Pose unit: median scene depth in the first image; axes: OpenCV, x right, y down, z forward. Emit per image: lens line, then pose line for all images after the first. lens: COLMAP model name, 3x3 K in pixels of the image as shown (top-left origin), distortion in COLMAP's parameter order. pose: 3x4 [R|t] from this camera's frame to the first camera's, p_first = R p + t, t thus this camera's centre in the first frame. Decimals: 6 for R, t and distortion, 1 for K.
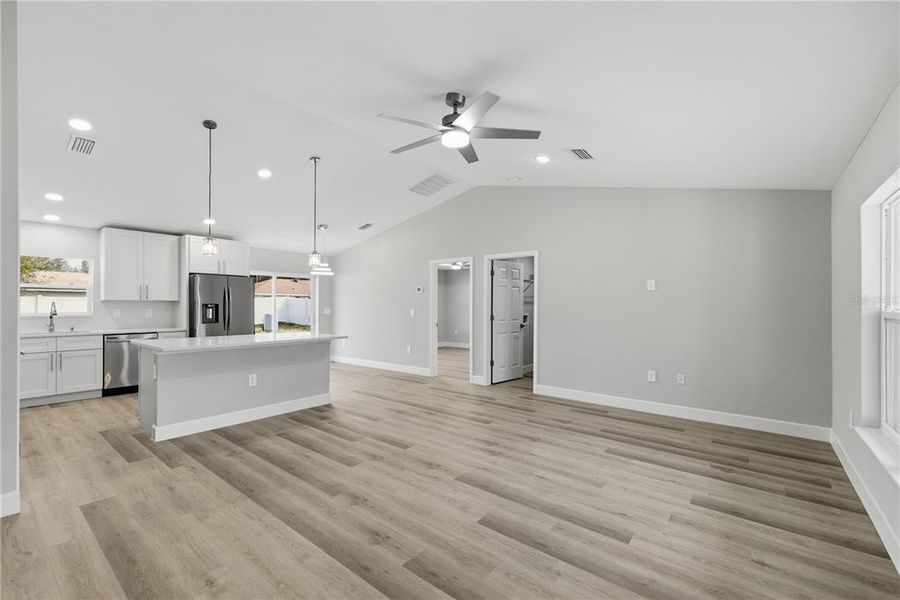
lens RADIAL K [[380.1, 0, 450.7], [0, 380.1, 305.3], [0, 0, 1]] dist [0.009358, 0.000334]
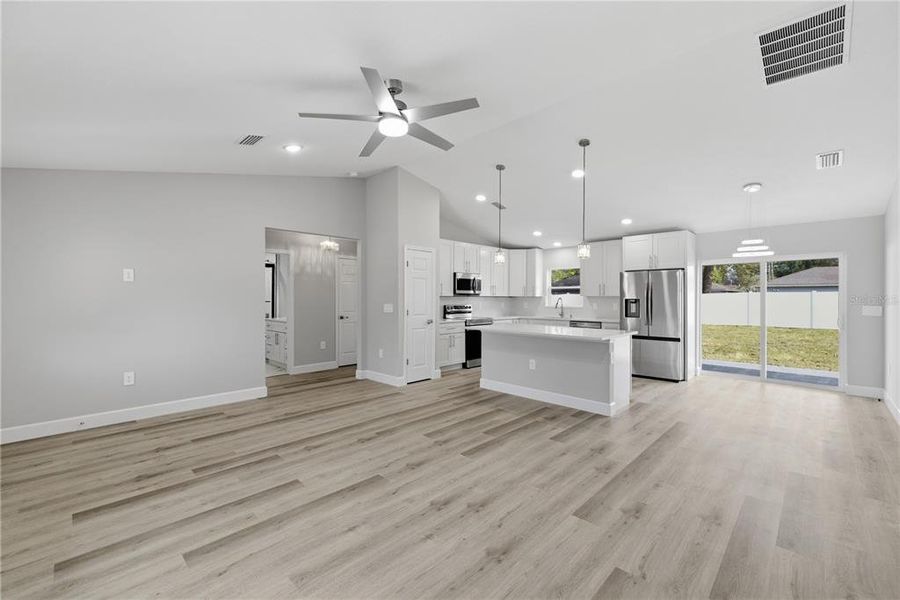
lens RADIAL K [[380.1, 0, 452.8], [0, 380.1, 298.2], [0, 0, 1]] dist [0.009358, 0.000334]
pose [[-0.095174, -0.002224, -0.995458, 0.861792], [-0.002076, 0.999996, -0.002036, -0.005484], [0.995459, 0.001873, -0.095178, 1.123873]]
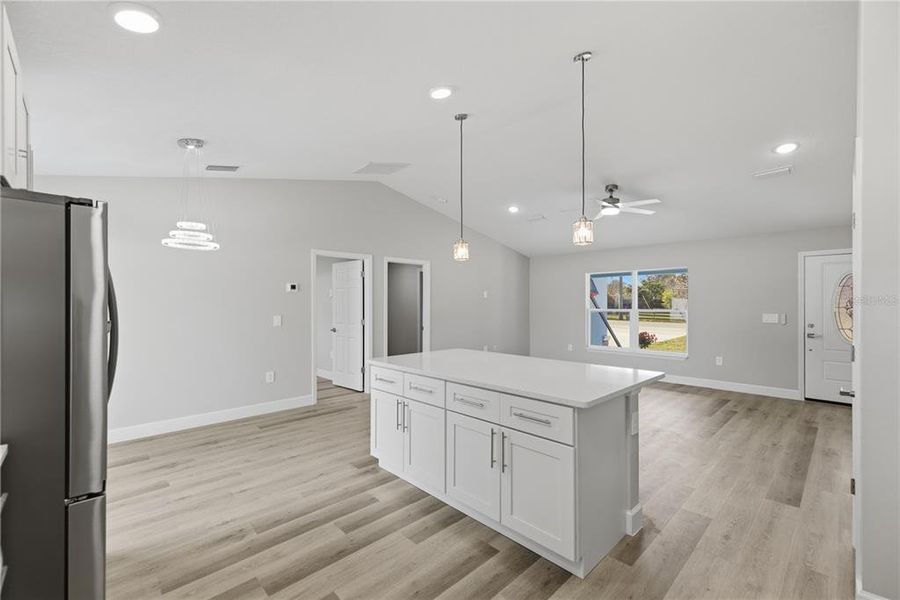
lens RADIAL K [[380.1, 0, 448.3], [0, 380.1, 302.1], [0, 0, 1]] dist [0.009358, 0.000334]
pose [[0.129955, 0.005691, 0.991504, -1.615548], [0.002872, 0.999977, -0.006116, -0.018975], [-0.991516, 0.003643, 0.129936, 1.374354]]
